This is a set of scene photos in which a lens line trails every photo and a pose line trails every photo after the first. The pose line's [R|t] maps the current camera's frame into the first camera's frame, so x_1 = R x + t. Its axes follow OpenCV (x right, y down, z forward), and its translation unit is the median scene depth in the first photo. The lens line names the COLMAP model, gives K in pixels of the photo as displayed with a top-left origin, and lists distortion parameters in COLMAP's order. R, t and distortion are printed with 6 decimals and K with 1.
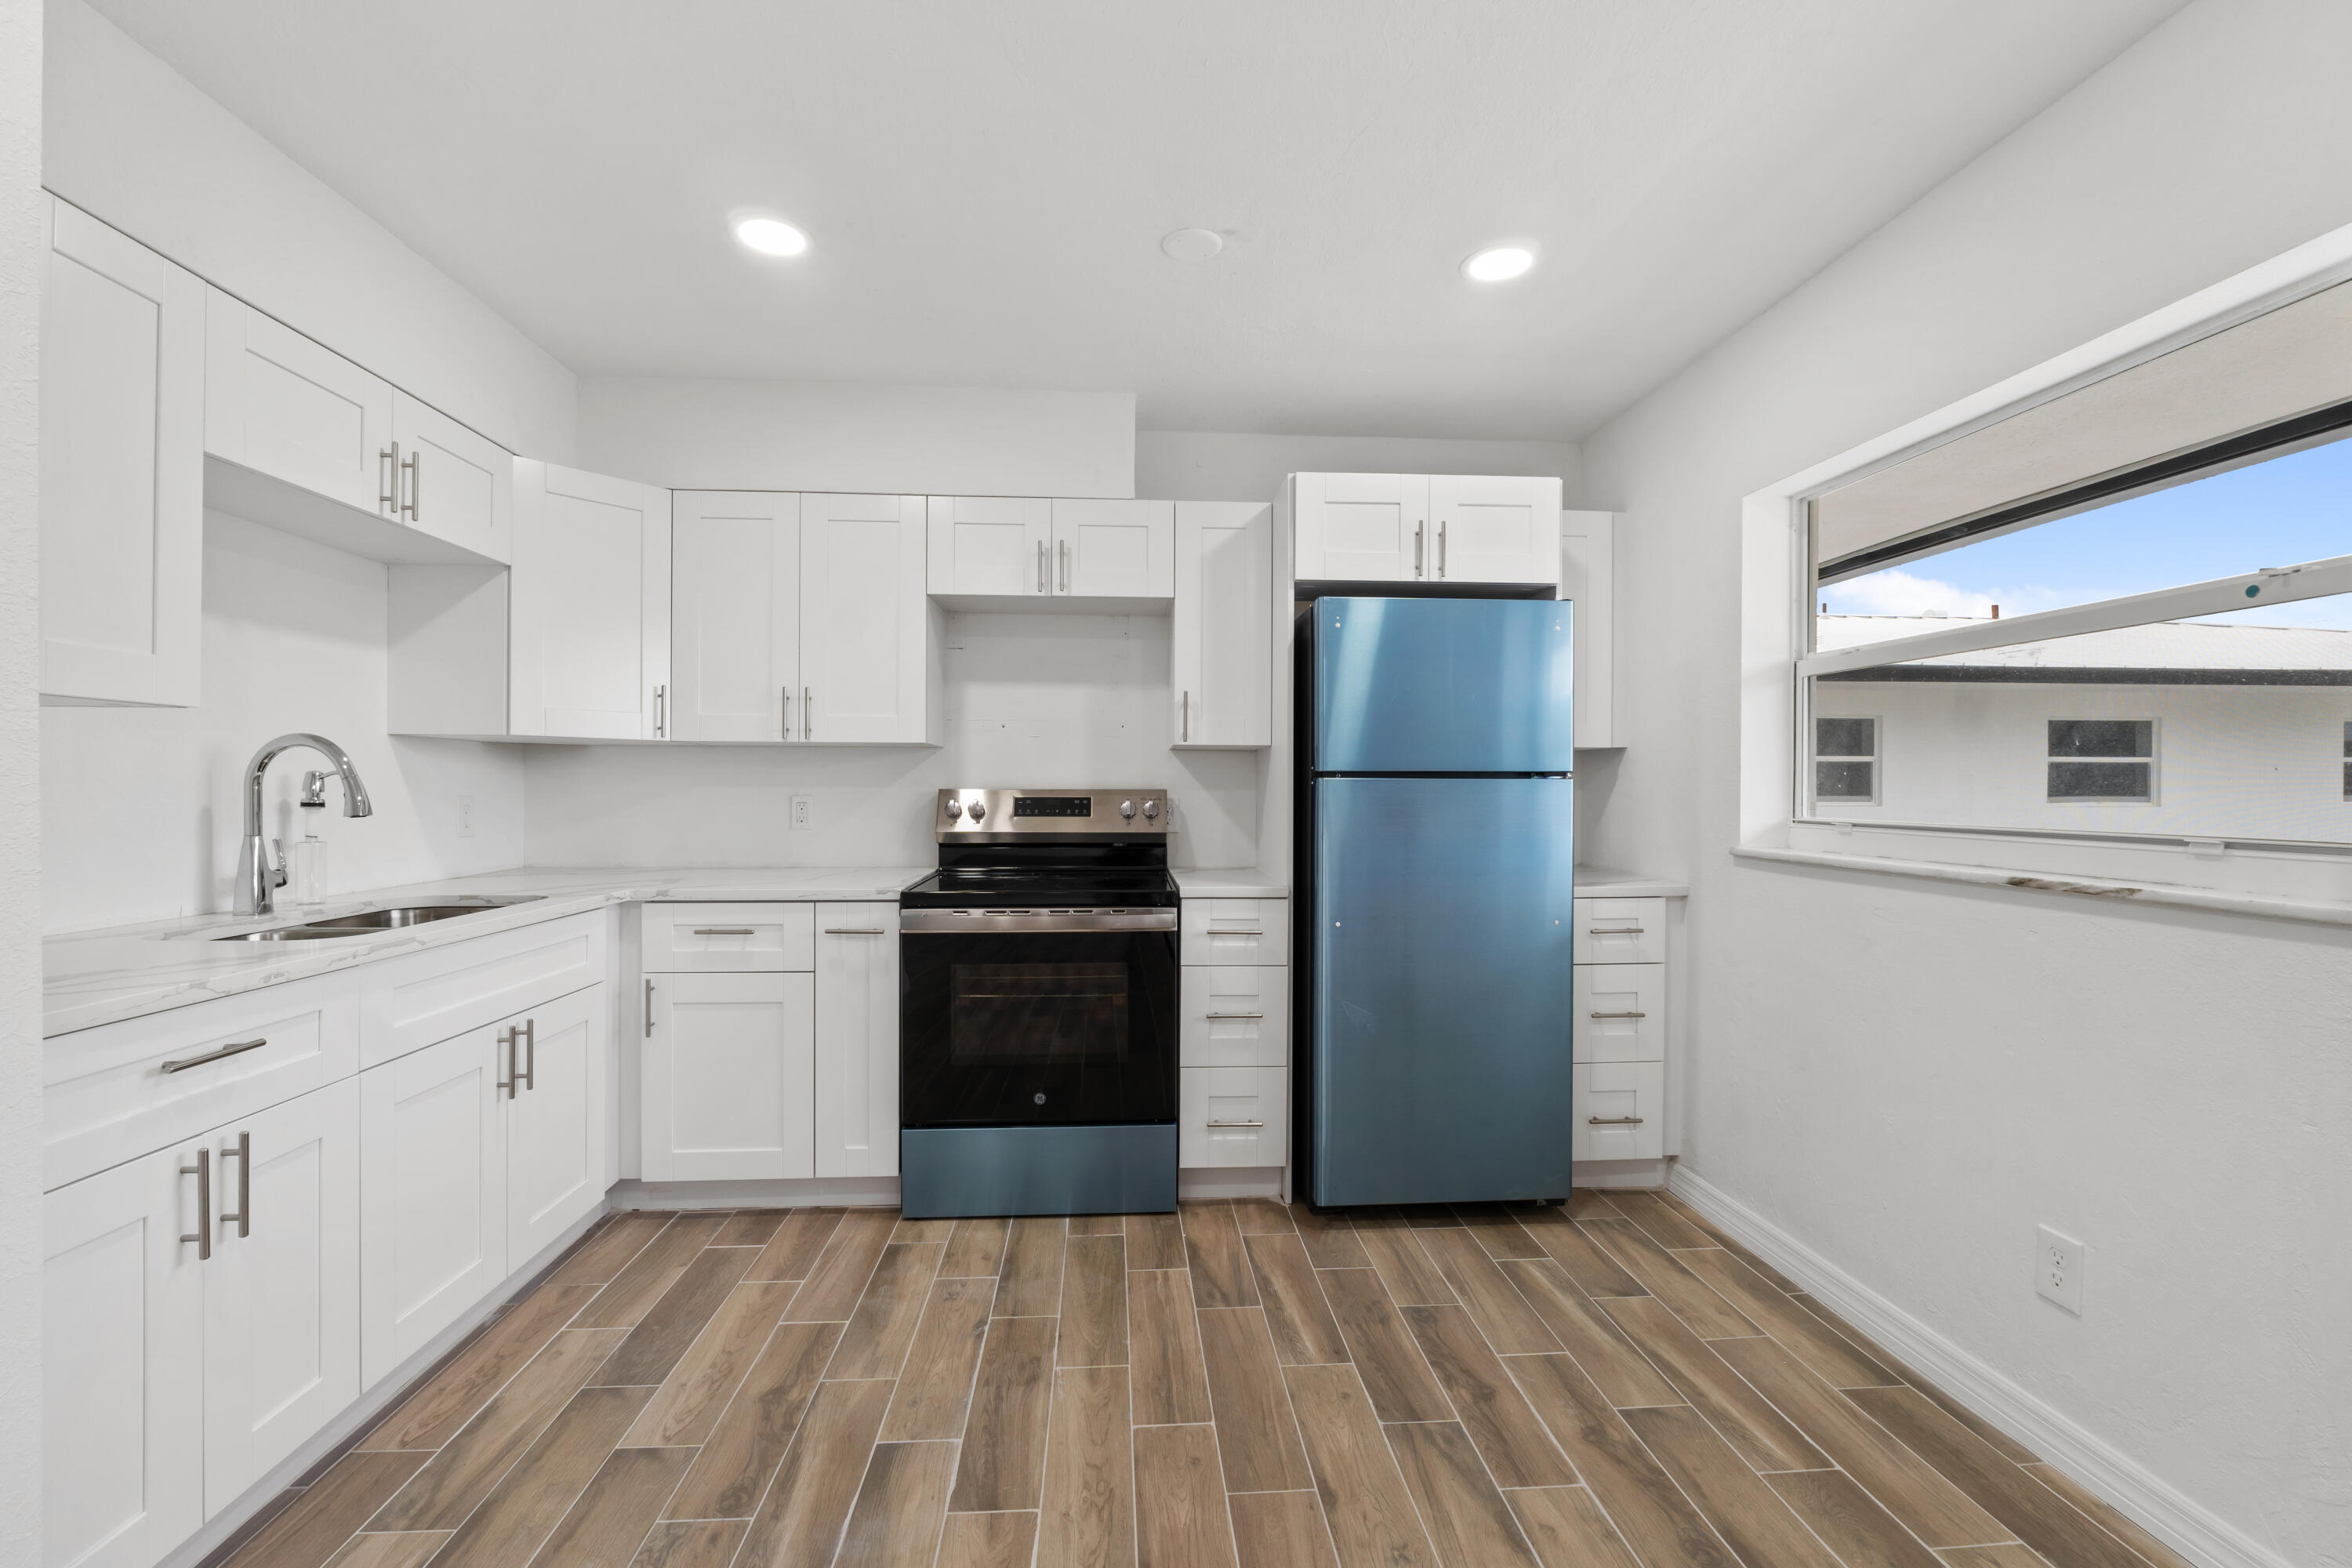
lens RADIAL K [[977.9, 0, 1176.0], [0, 977.9, 784.0], [0, 0, 1]] dist [-0.012139, -0.000086]
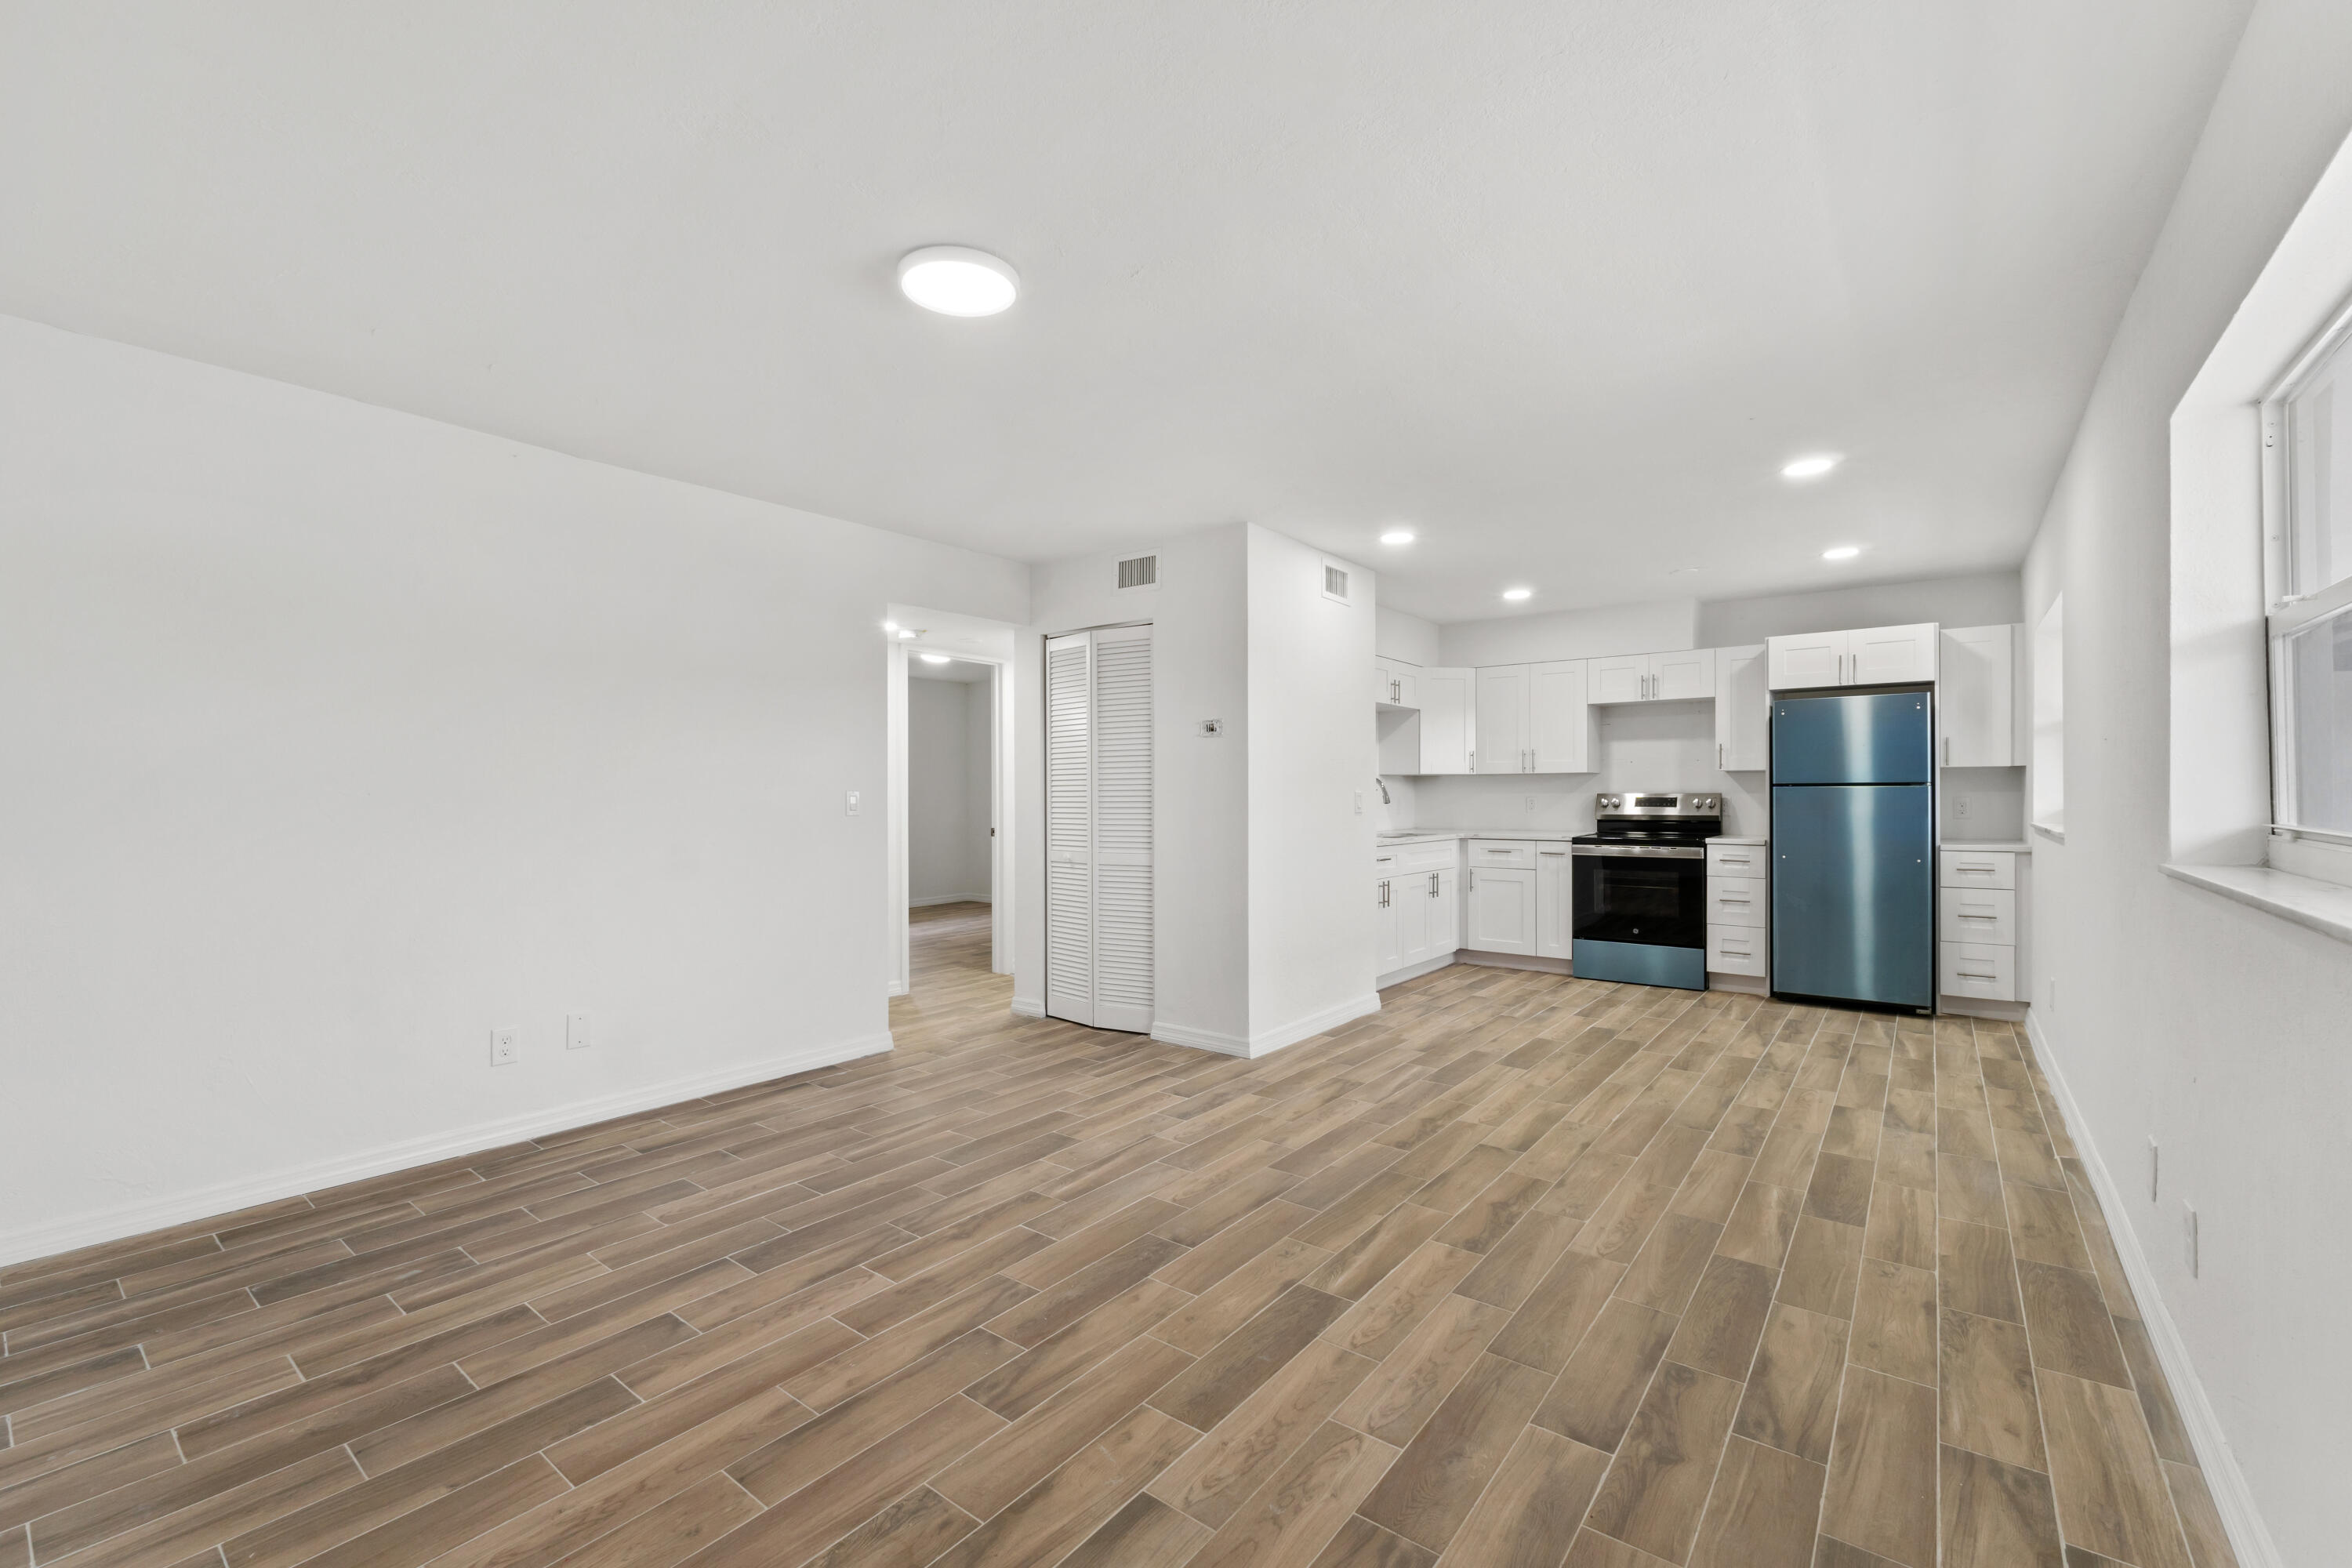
lens RADIAL K [[986.8, 0, 1181.1], [0, 986.8, 792.5], [0, 0, 1]] dist [-0.007145, -0.000220]
pose [[0.752219, -0.007051, -0.658876, 0.559234], [0.007181, 0.999971, -0.002503, 0.001885], [0.658874, -0.002848, 0.752248, -1.369564]]
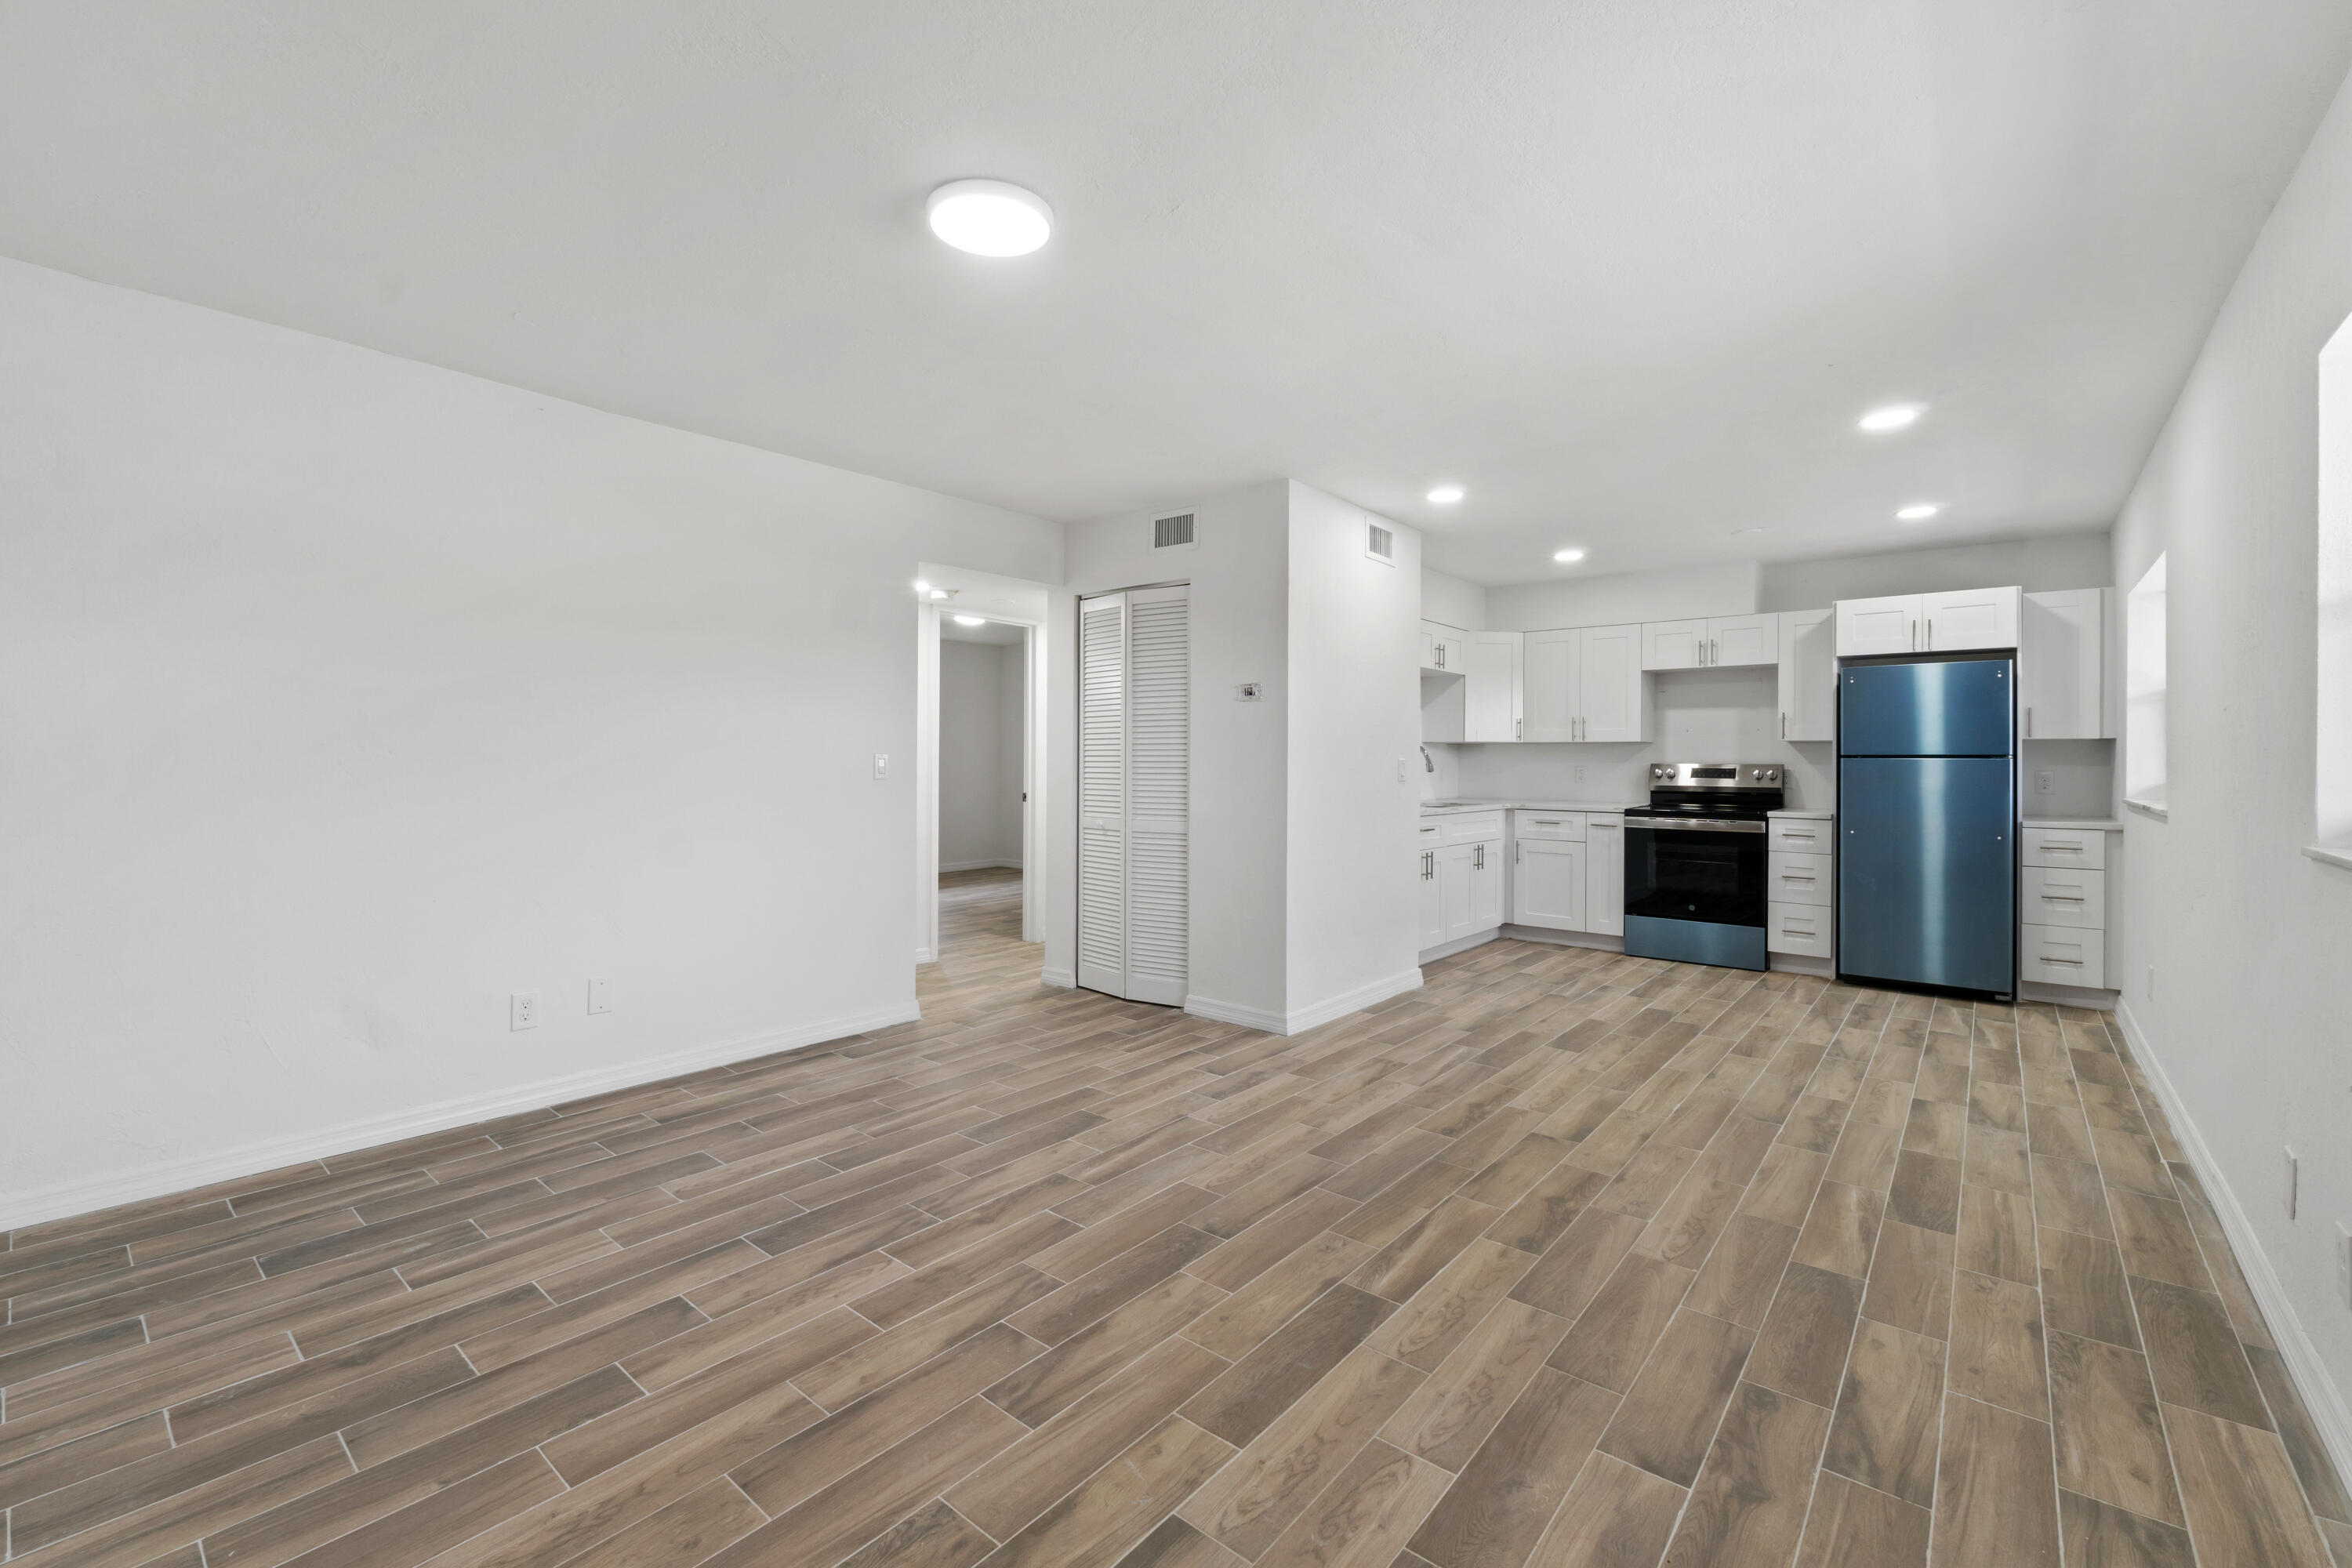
lens RADIAL K [[994.7, 0, 1181.3], [0, 994.7, 754.5], [0, 0, 1]] dist [-0.007079, -0.000131]
pose [[0.728923, -0.003295, -0.684588, 0.528666], [-0.002106, 0.999973, -0.007055, 0.003216], [0.684592, 0.006584, 0.728896, -1.339663]]
